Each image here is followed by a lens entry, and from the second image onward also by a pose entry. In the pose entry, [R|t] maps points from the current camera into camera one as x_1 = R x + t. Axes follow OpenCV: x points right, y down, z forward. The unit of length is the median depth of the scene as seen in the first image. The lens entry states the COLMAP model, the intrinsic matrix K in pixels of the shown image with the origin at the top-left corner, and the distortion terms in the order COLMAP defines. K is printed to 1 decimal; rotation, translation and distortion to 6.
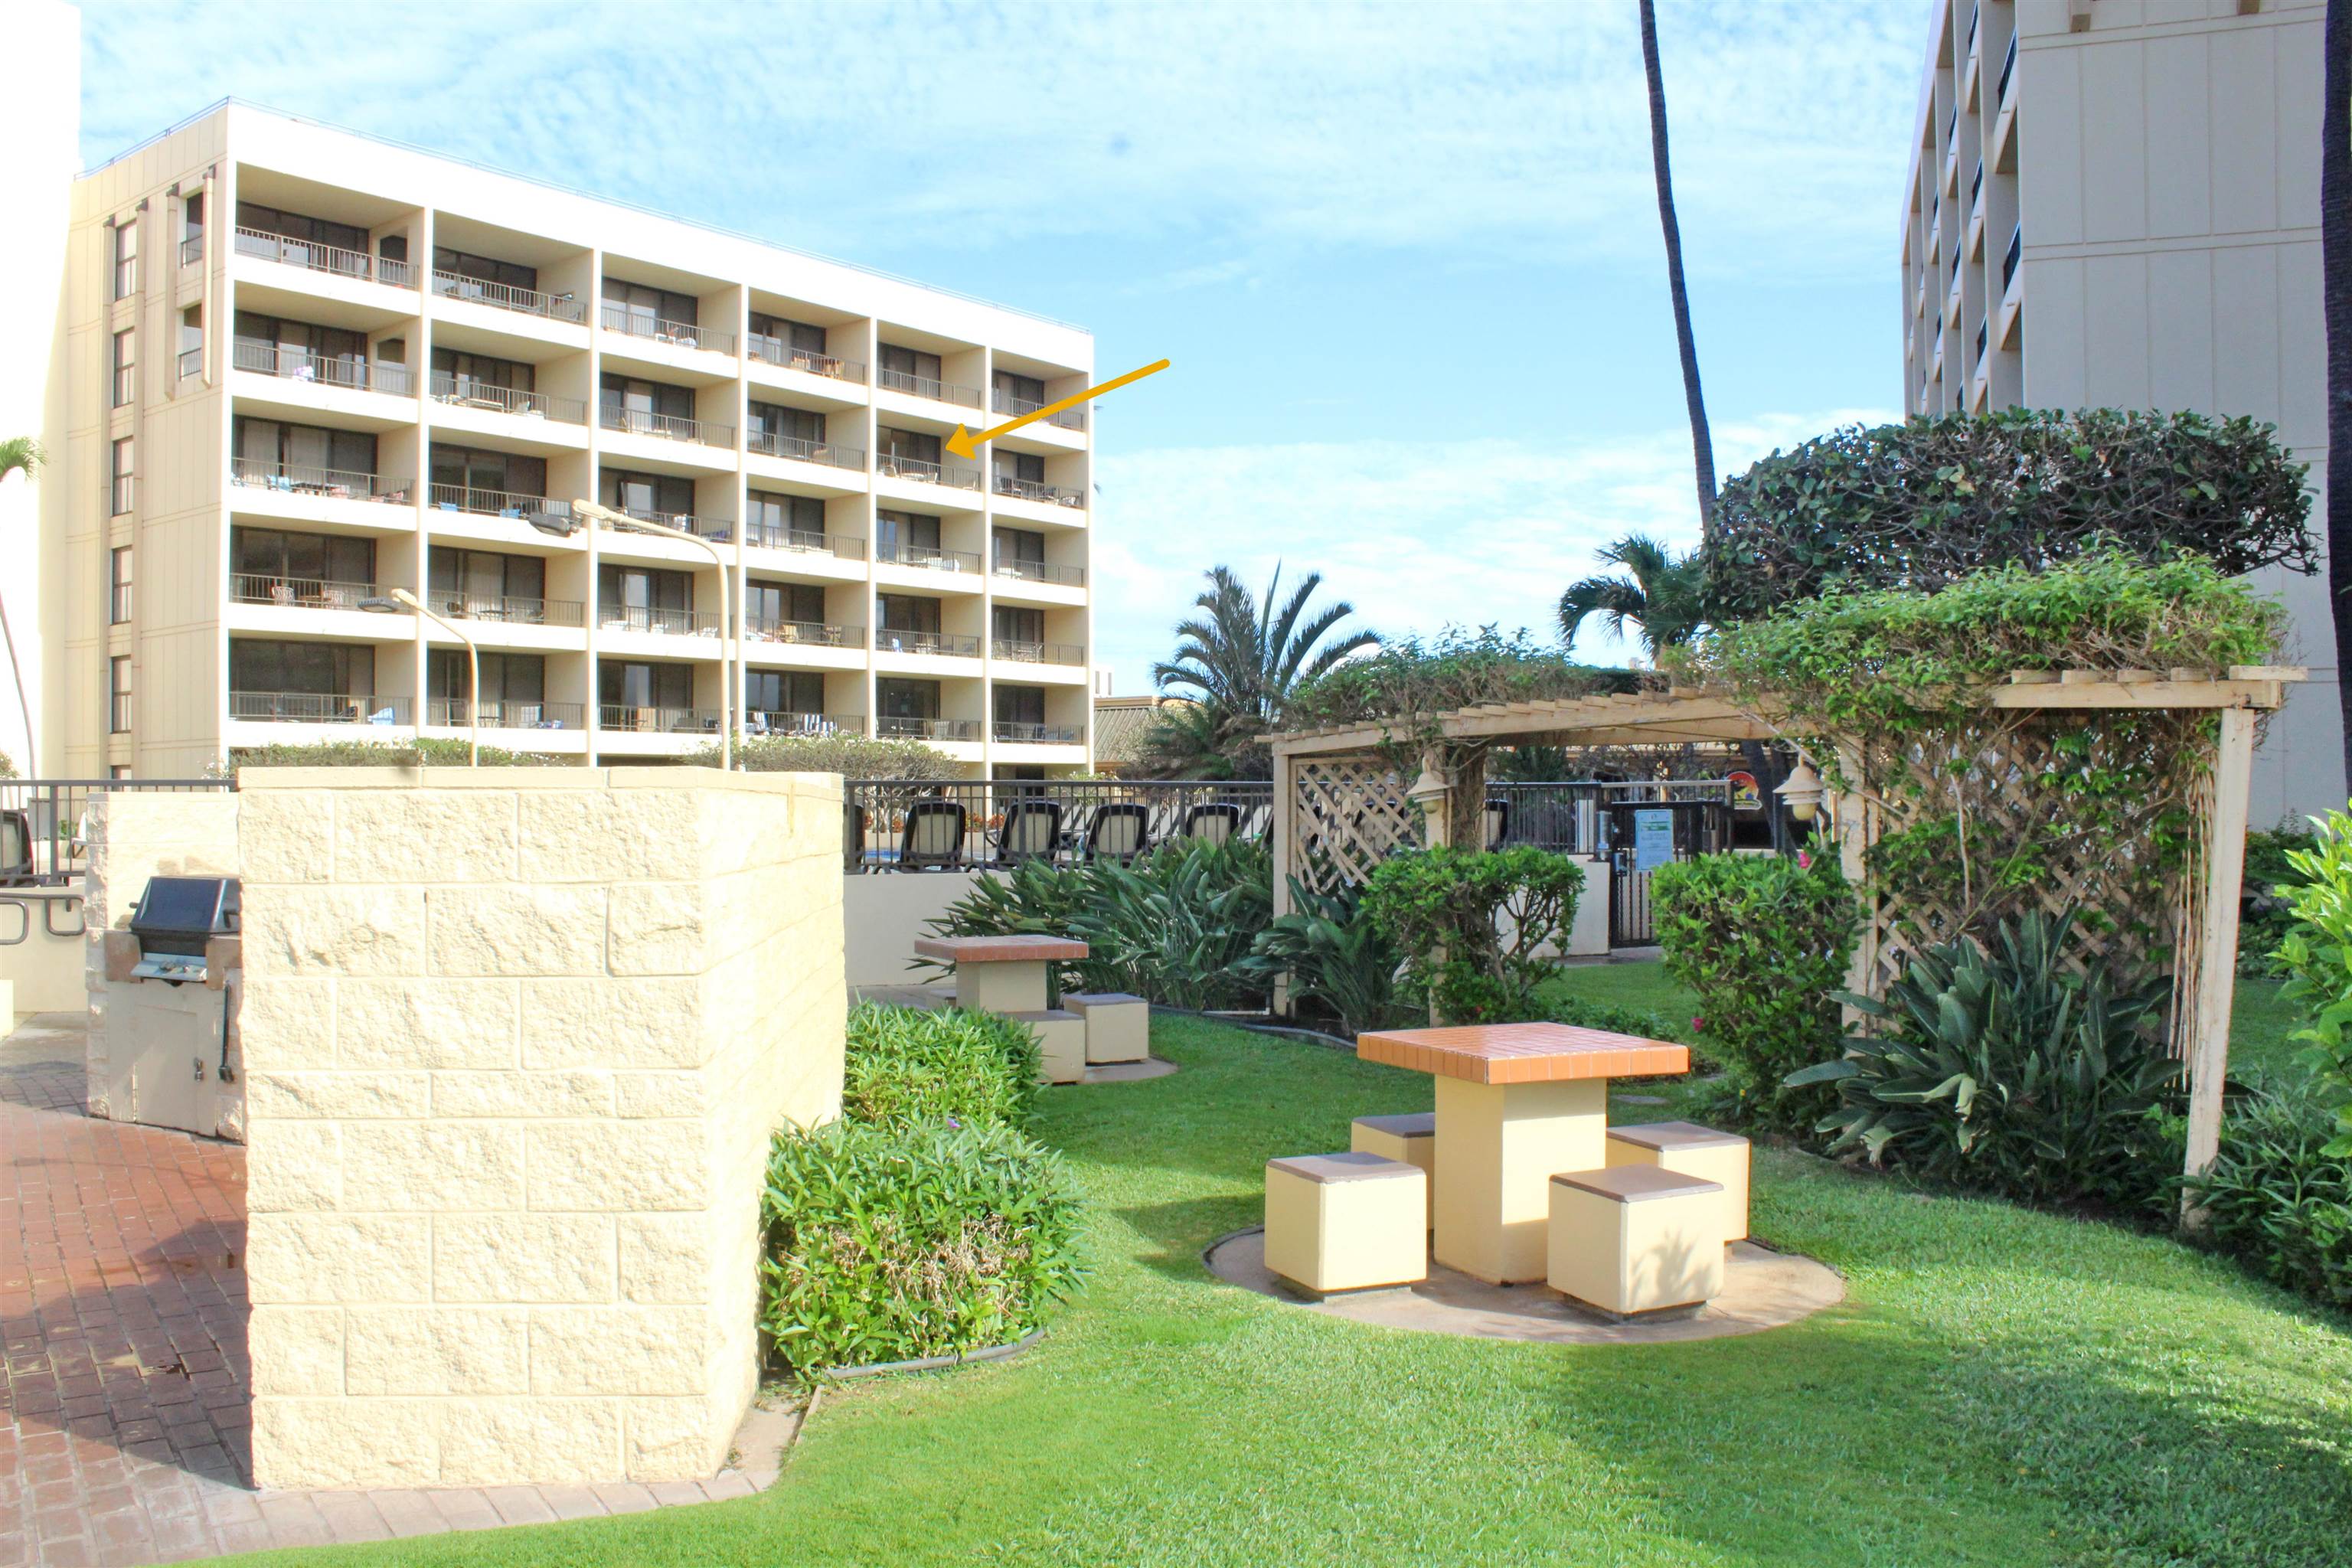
lens RADIAL K [[1931.2, 0, 1176.0], [0, 1931.2, 784.0], [0, 0, 1]] dist [-0.165288, 0.158945]
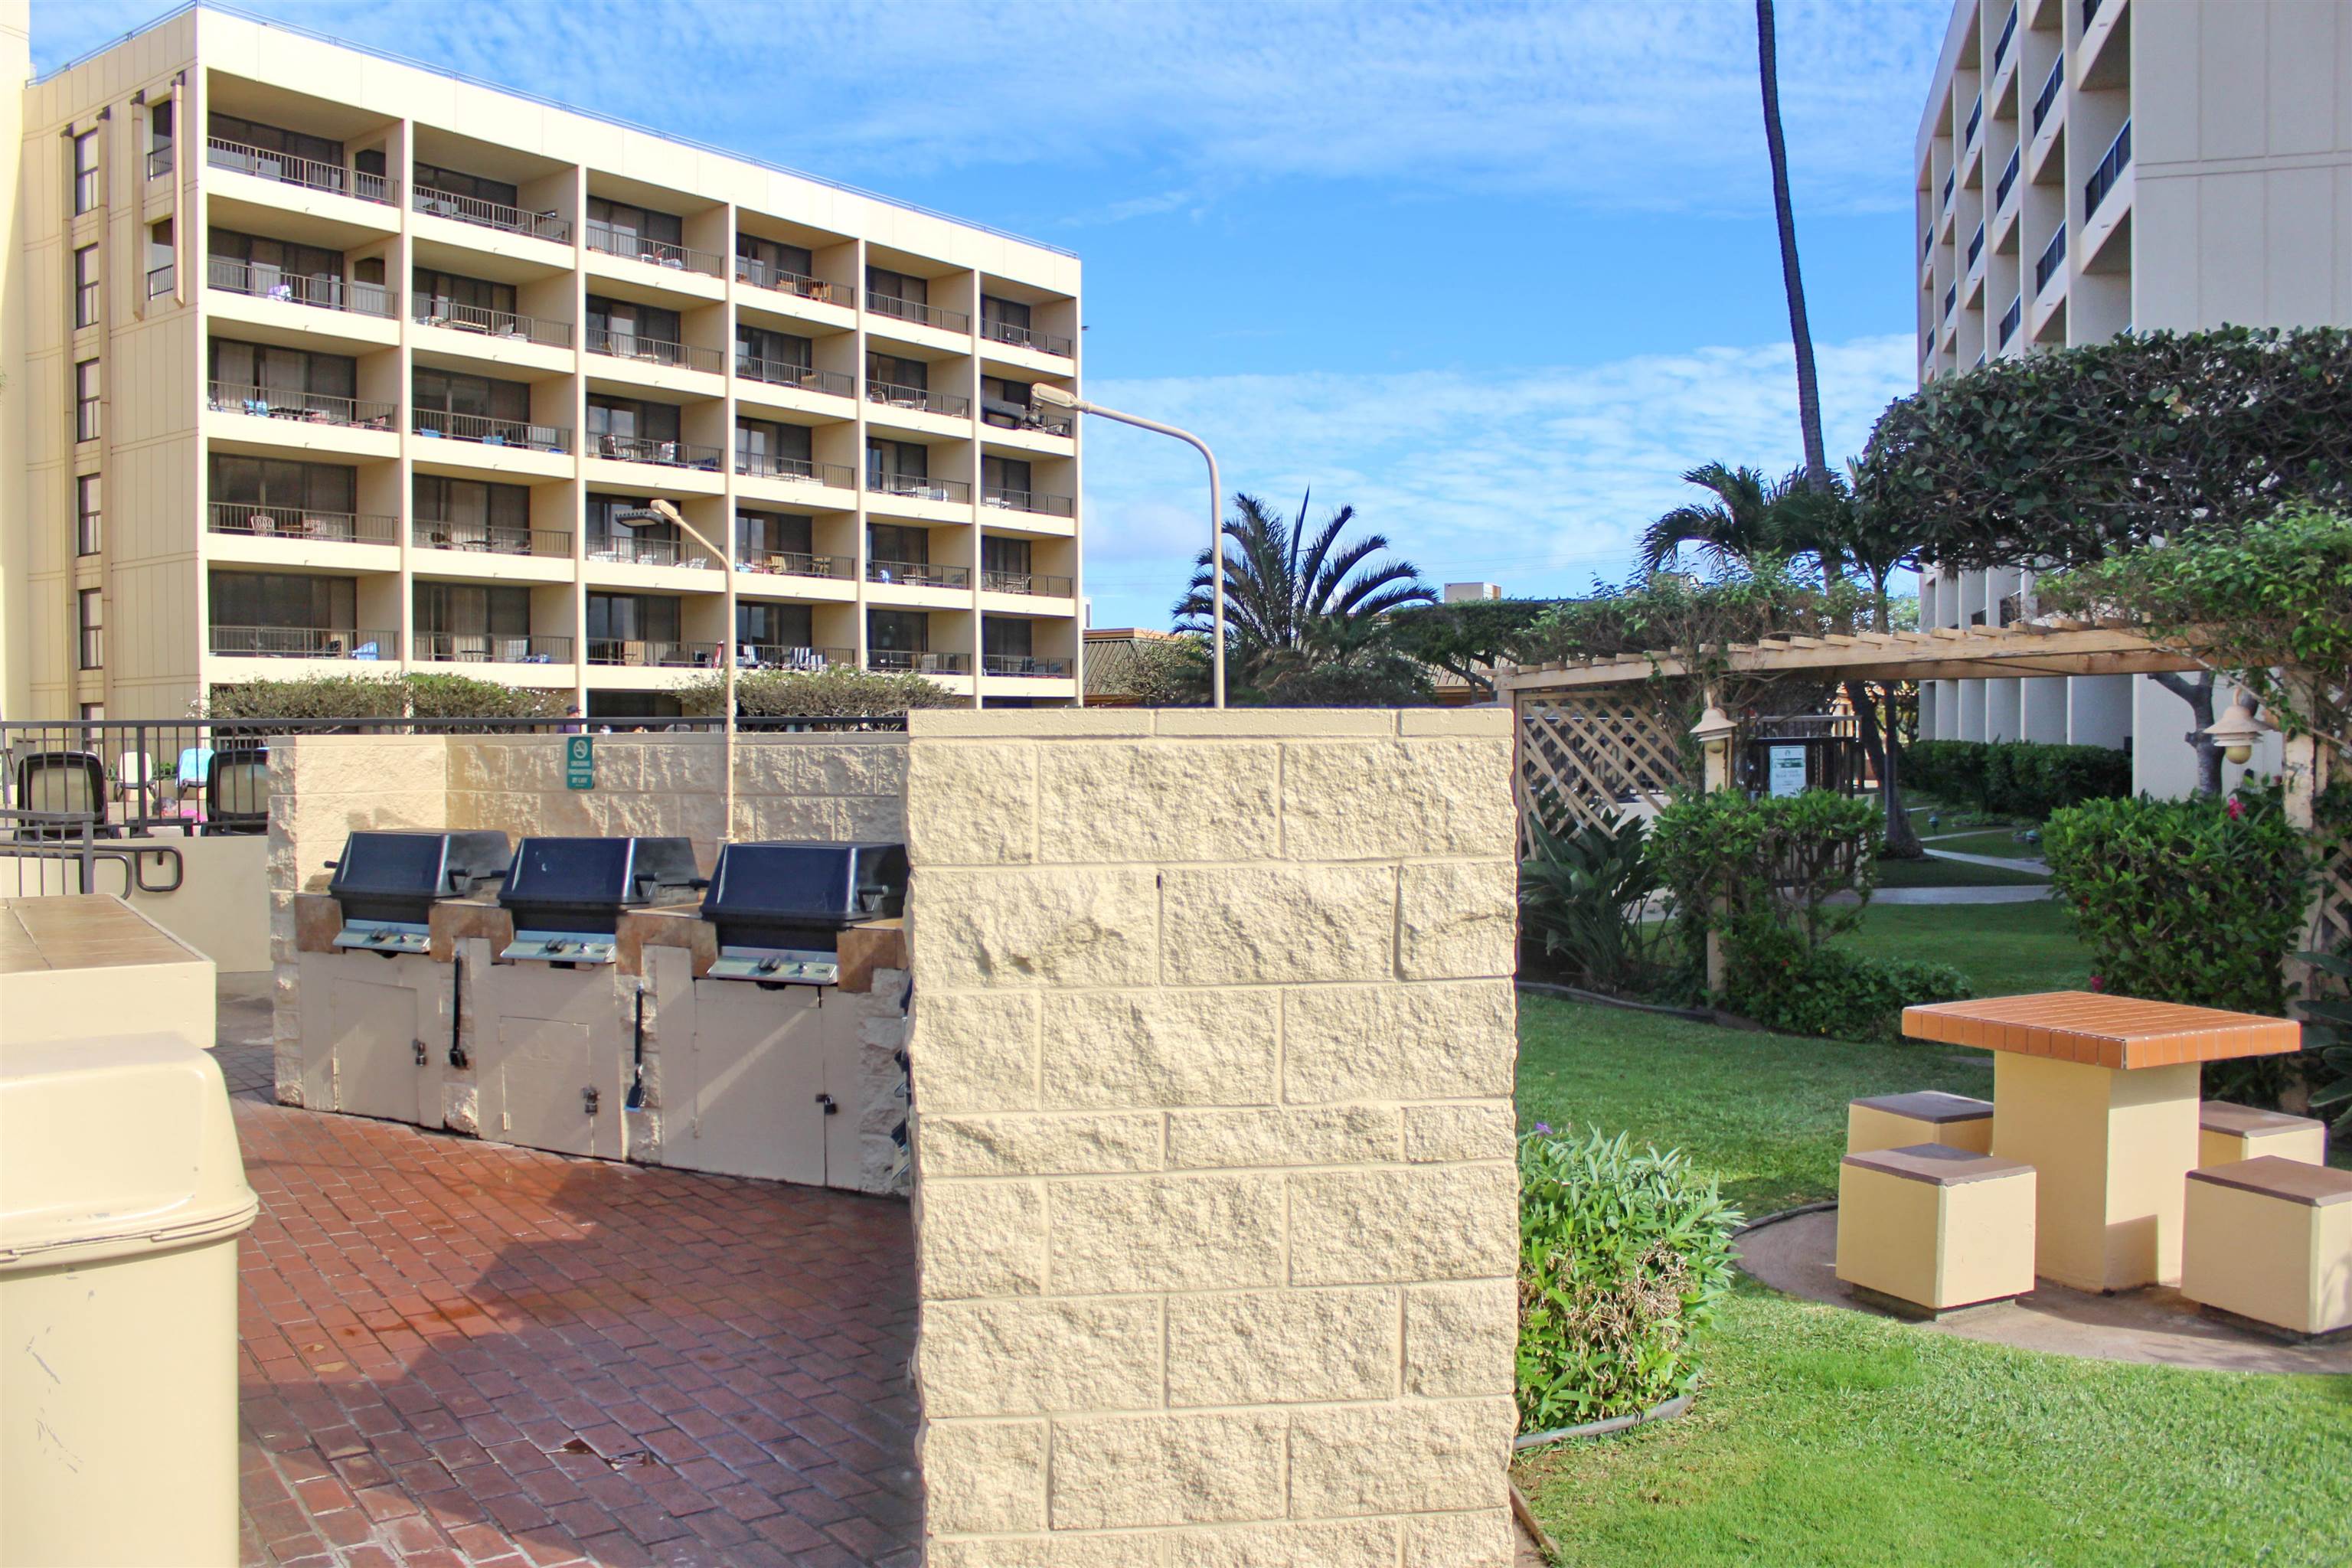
lens RADIAL K [[1931.2, 0, 1176.0], [0, 1931.2, 784.0], [0, 0, 1]] dist [-0.165288, 0.158945]
pose [[0.999451, -0.002860, 0.033008, -0.040446], [0.001719, 0.999402, 0.034547, -0.000520], [-0.033087, -0.034471, 0.998858, 0.022507]]
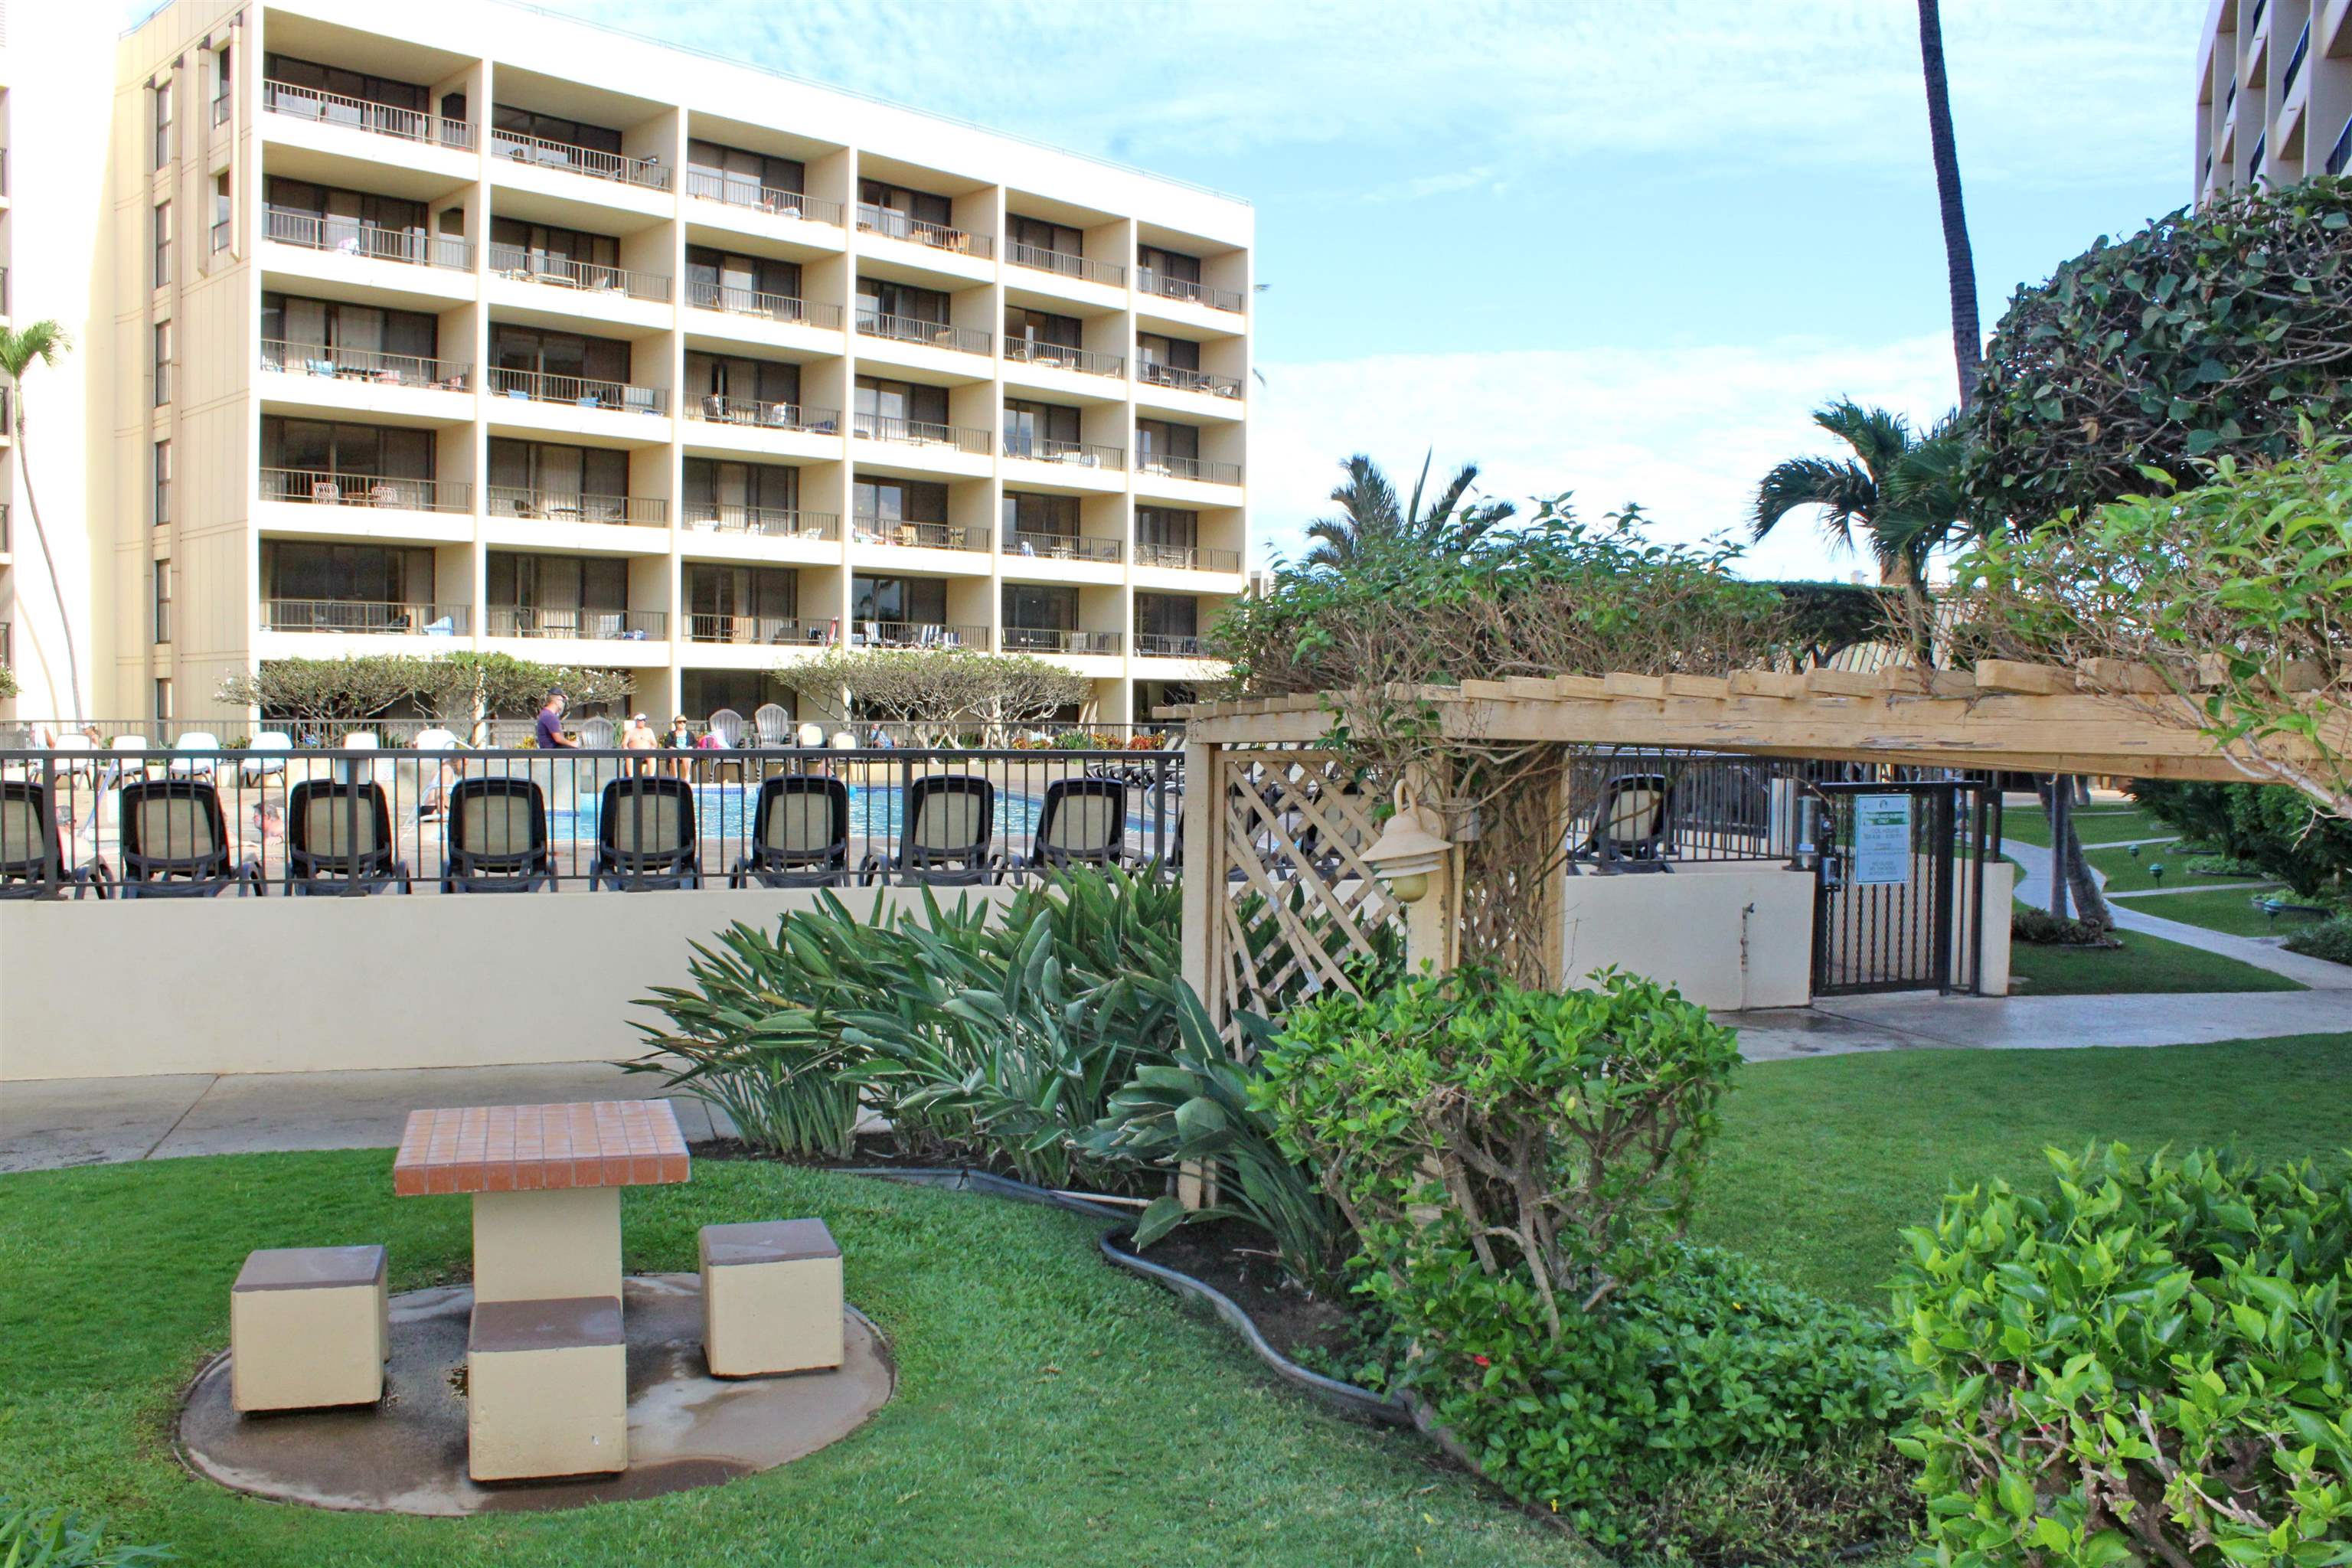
lens RADIAL K [[1929.0, 0, 1181.8], [0, 1929.0, 792.4], [0, 0, 1]] dist [-0.168046, 0.148411]
pose [[0.994335, 0.017902, -0.104776, 0.032003], [-0.012358, 0.998501, 0.053322, -0.009042], [0.105574, -0.051725, 0.993065, 0.135984]]
